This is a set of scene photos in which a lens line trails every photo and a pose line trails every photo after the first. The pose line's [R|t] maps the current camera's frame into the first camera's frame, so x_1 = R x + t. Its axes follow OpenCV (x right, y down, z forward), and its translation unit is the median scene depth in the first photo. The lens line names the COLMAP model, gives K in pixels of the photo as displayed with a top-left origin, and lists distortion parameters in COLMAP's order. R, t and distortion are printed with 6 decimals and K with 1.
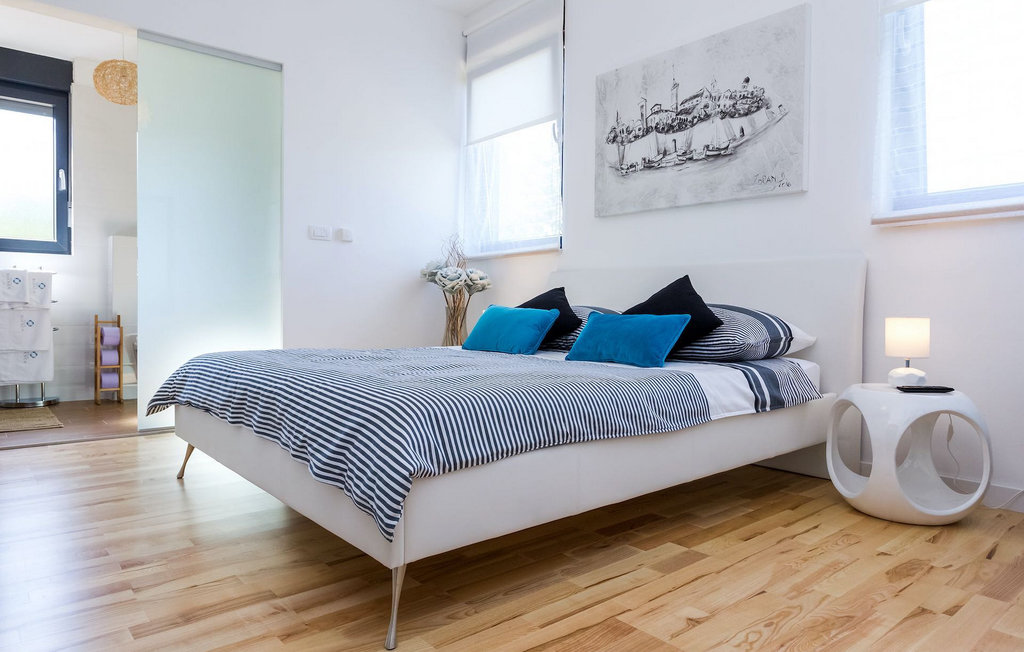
lens RADIAL K [[667.6, 0, 510.7], [0, 667.6, 325.5], [0, 0, 1]] dist [-0.000177, -0.000607]
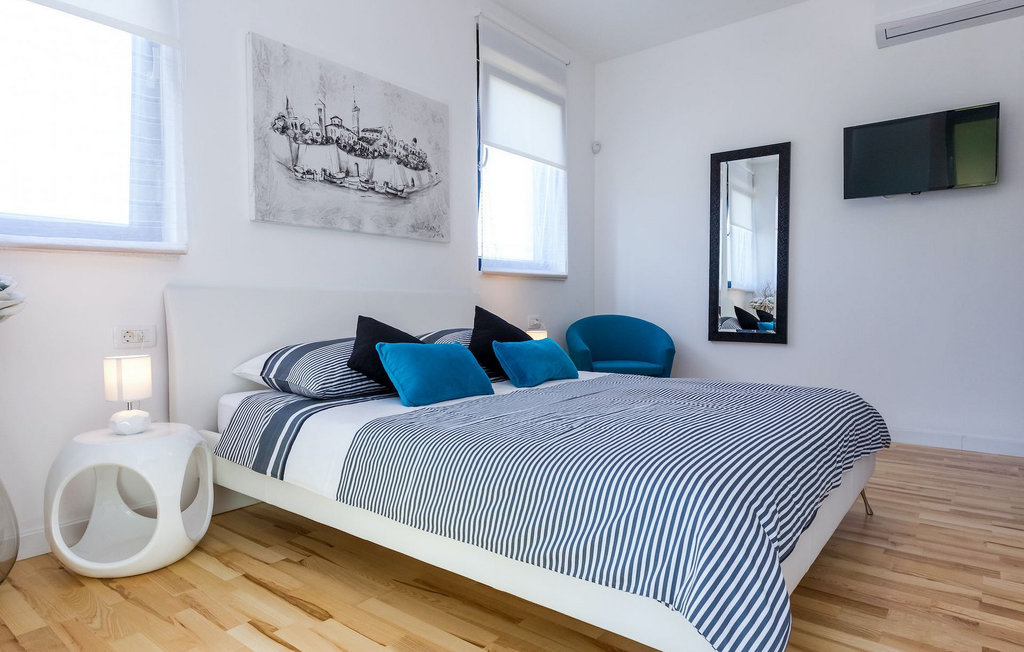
lens RADIAL K [[600.9, 0, 509.7], [0, 600.9, 323.8], [0, 0, 1]] dist [0.003728, 0.000865]
pose [[-0.204807, -0.040151, 0.977978, -0.687147], [0.029202, 0.998463, 0.047108, -0.077373], [-0.978367, 0.038207, -0.203320, 0.977132]]
